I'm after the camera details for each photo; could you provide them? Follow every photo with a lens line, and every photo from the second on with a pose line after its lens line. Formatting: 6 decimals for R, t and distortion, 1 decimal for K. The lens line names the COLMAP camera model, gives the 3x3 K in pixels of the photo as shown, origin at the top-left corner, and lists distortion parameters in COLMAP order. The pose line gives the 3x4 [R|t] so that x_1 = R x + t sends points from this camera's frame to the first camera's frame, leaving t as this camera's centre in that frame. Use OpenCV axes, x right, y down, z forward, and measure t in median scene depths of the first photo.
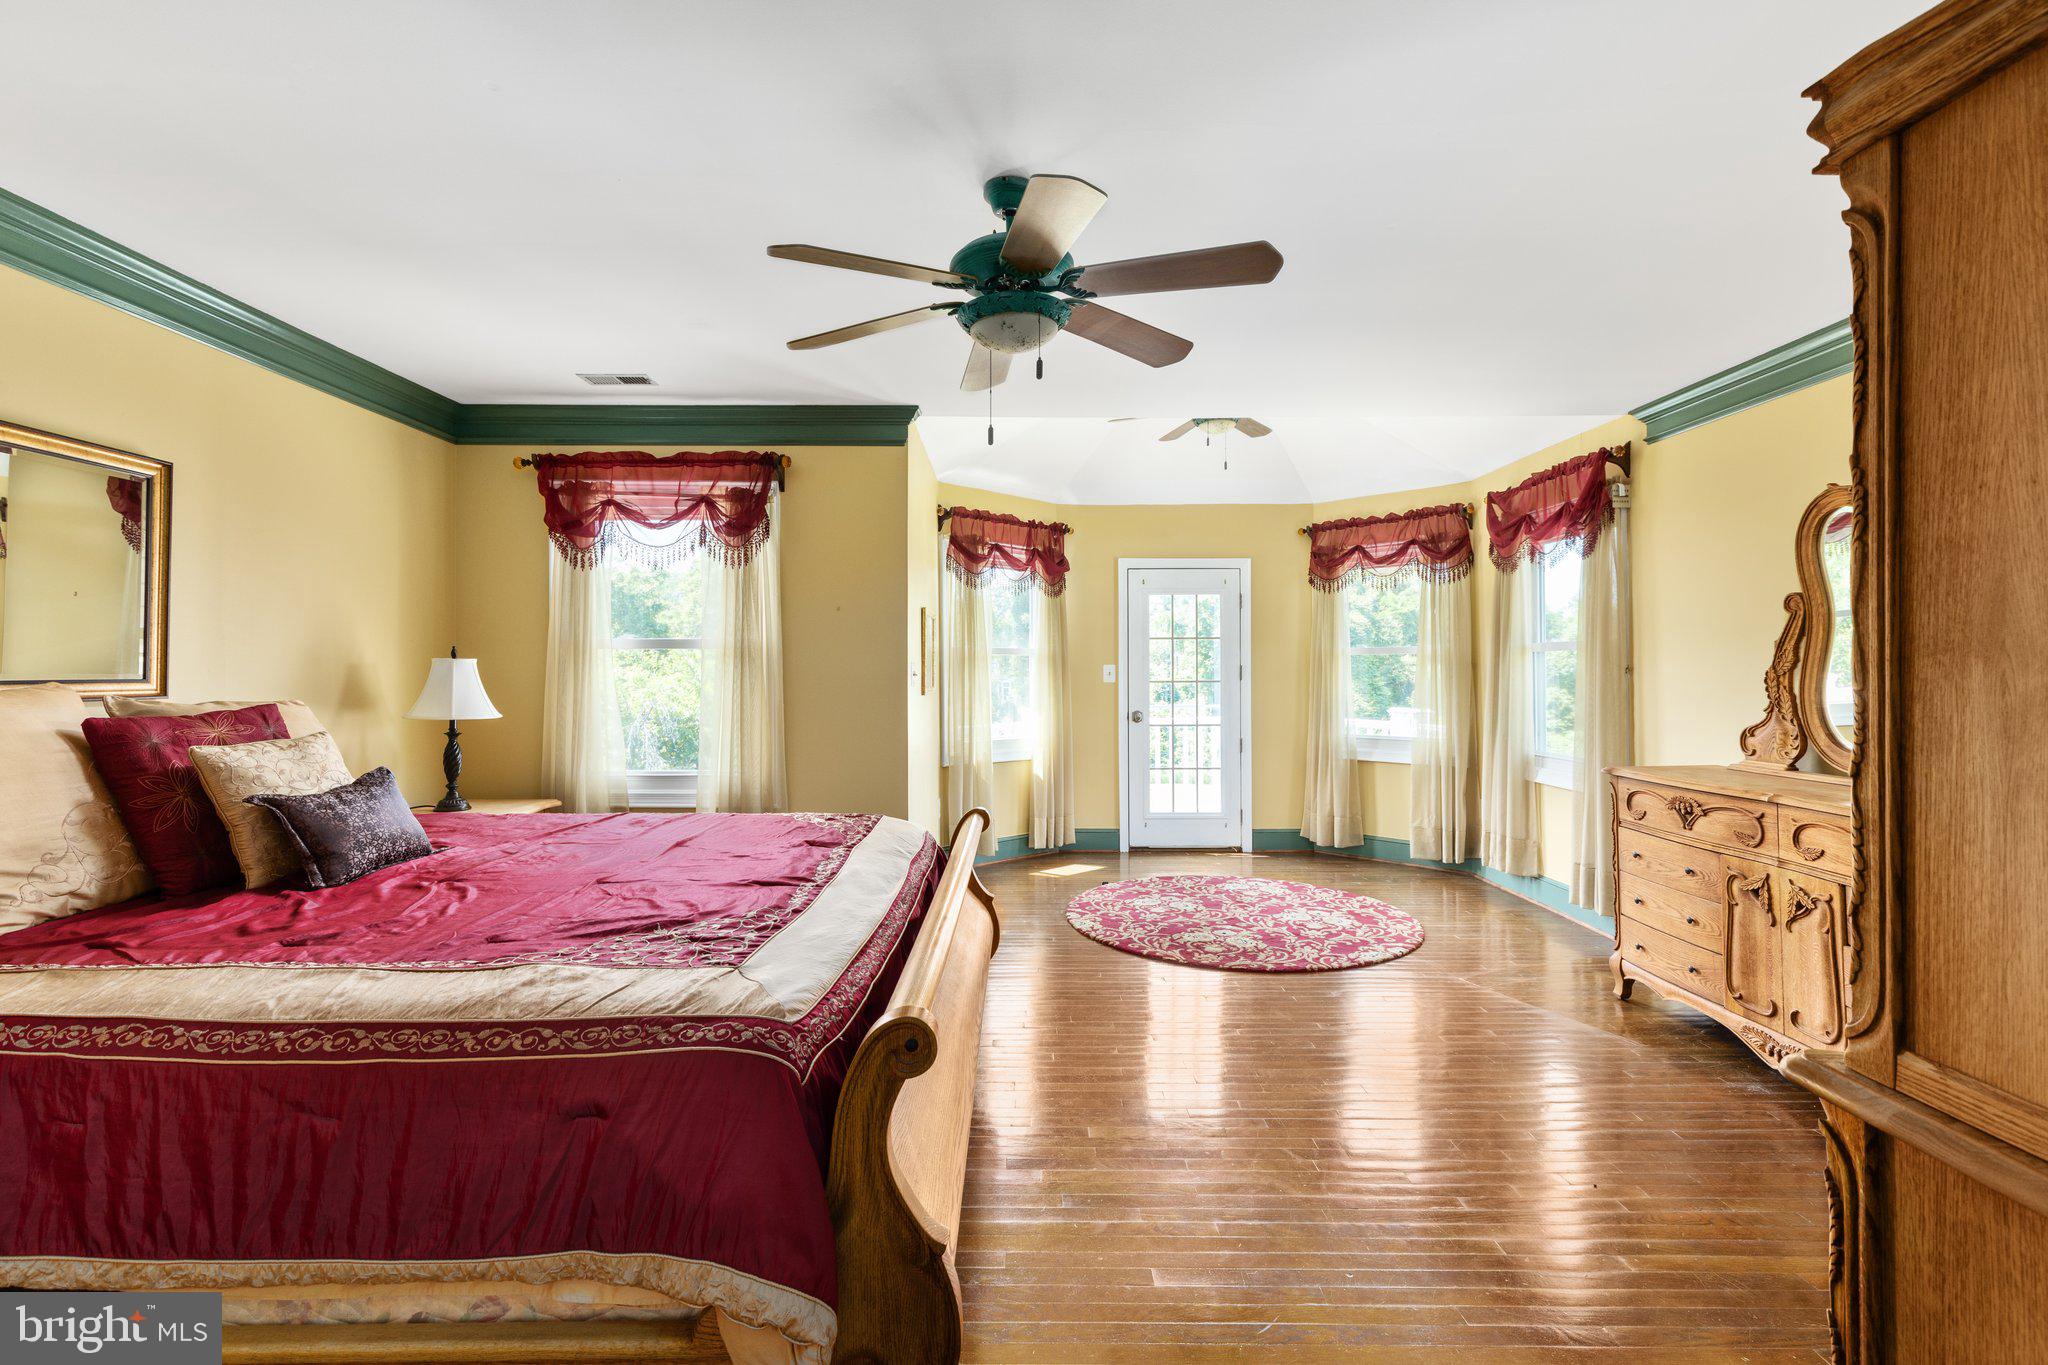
lens RADIAL K [[929.4, 0, 1022.9], [0, 929.4, 671.0], [0, 0, 1]] dist [0.009320, -0.000616]
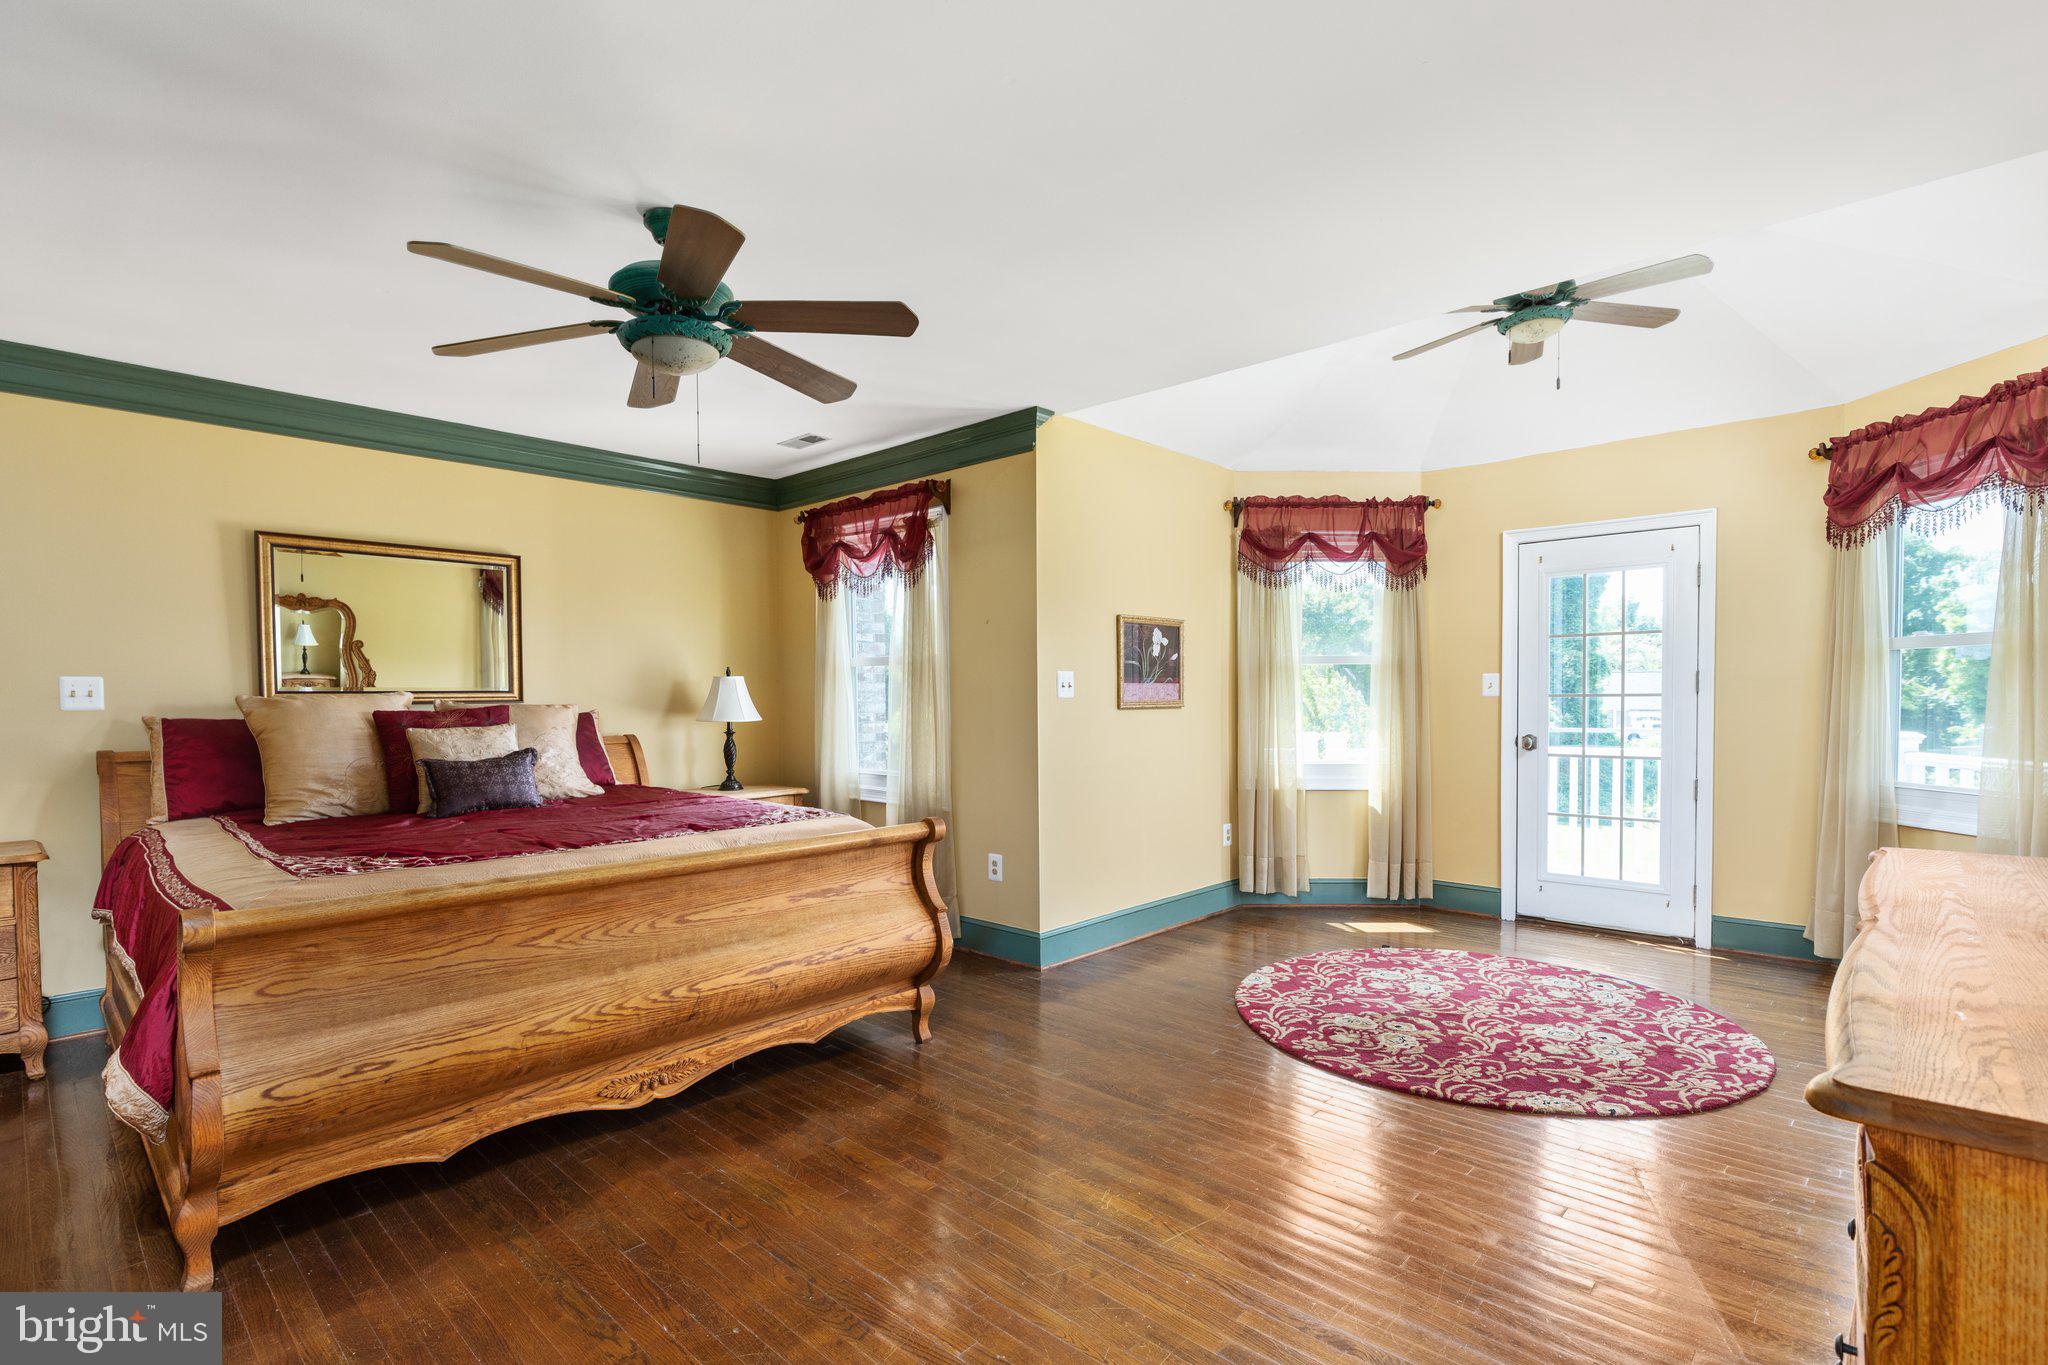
lens RADIAL K [[967.4, 0, 1010.5], [0, 967.4, 723.6], [0, 0, 1]] dist [0.000475, -0.000450]
pose [[0.725349, 0.017213, -0.688166, 0.397856], [0.005760, 0.999501, 0.031072, 0.008588], [0.688358, -0.026503, 0.724887, 0.170509]]
